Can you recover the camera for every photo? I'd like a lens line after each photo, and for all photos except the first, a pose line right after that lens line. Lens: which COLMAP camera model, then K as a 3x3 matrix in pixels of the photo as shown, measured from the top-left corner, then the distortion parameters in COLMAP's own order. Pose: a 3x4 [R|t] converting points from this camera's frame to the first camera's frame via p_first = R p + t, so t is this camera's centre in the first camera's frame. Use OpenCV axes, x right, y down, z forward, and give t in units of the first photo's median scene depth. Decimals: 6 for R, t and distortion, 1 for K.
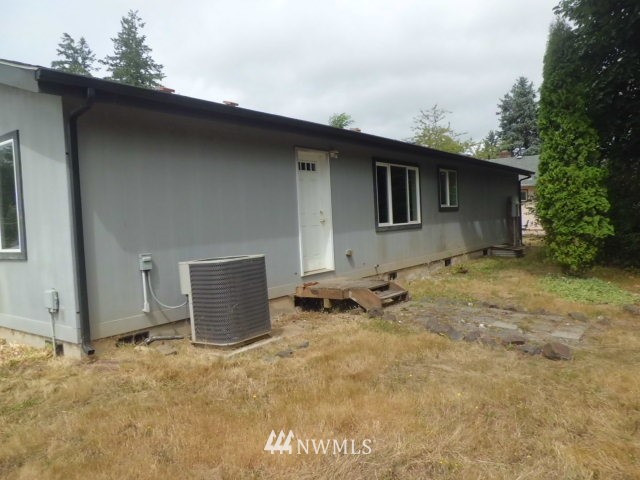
lens RADIAL K [[502.9, 0, 320.6], [0, 502.9, 242.2], [0, 0, 1]] dist [-0.034304, 0.004906]
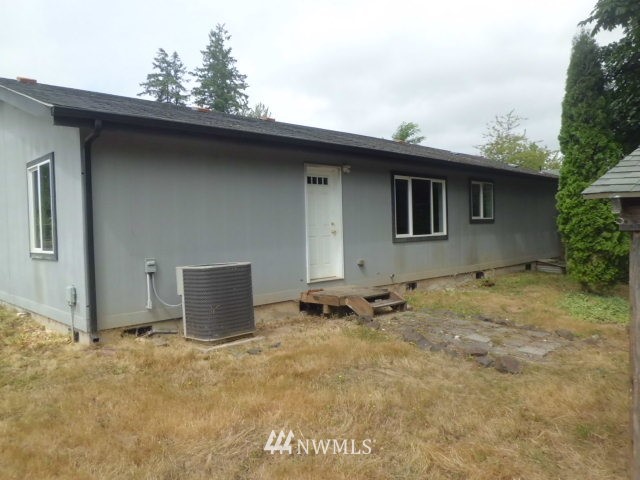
lens RADIAL K [[502.9, 0, 318.6], [0, 502.9, 241.7], [0, 0, 1]] dist [-0.034304, 0.004906]
pose [[0.986567, 0.025252, -0.161396, 0.154527], [-0.027327, 0.999570, -0.010649, -0.009592], [0.161057, 0.014916, 0.986832, -0.056330]]
